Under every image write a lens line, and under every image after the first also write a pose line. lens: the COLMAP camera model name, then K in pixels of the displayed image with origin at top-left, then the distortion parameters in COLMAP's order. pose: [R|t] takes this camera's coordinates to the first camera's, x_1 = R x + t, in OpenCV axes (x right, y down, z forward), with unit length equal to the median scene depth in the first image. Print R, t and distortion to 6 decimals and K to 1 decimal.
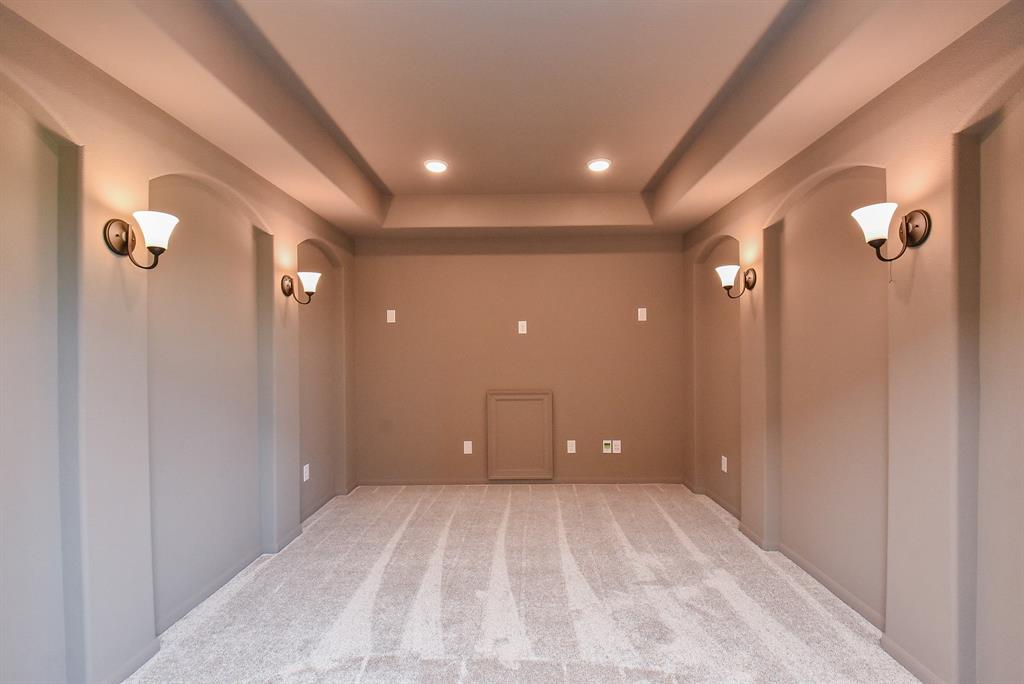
lens RADIAL K [[448.3, 0, 518.8], [0, 448.3, 347.3], [0, 0, 1]] dist [-0.002679, -0.008754]
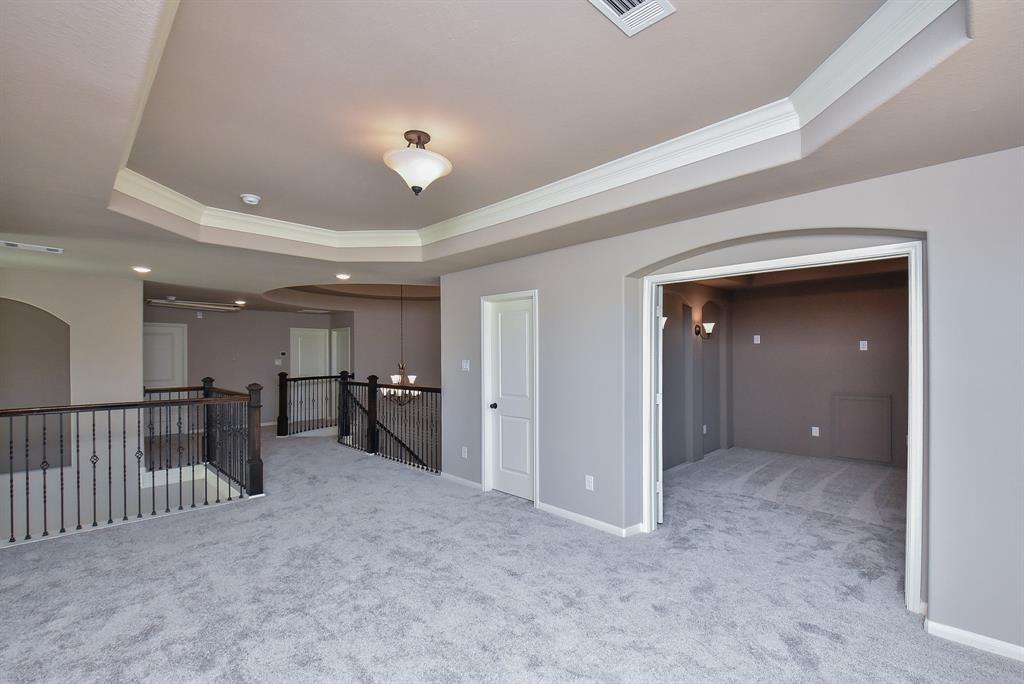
lens RADIAL K [[448.3, 0, 520.9], [0, 448.3, 347.8], [0, 0, 1]] dist [-0.002679, -0.008754]
pose [[0.710039, -0.003229, -0.704155, 0.329338], [0.002649, 0.999995, -0.001914, -0.057863], [0.704158, -0.000506, 0.710044, -0.972691]]
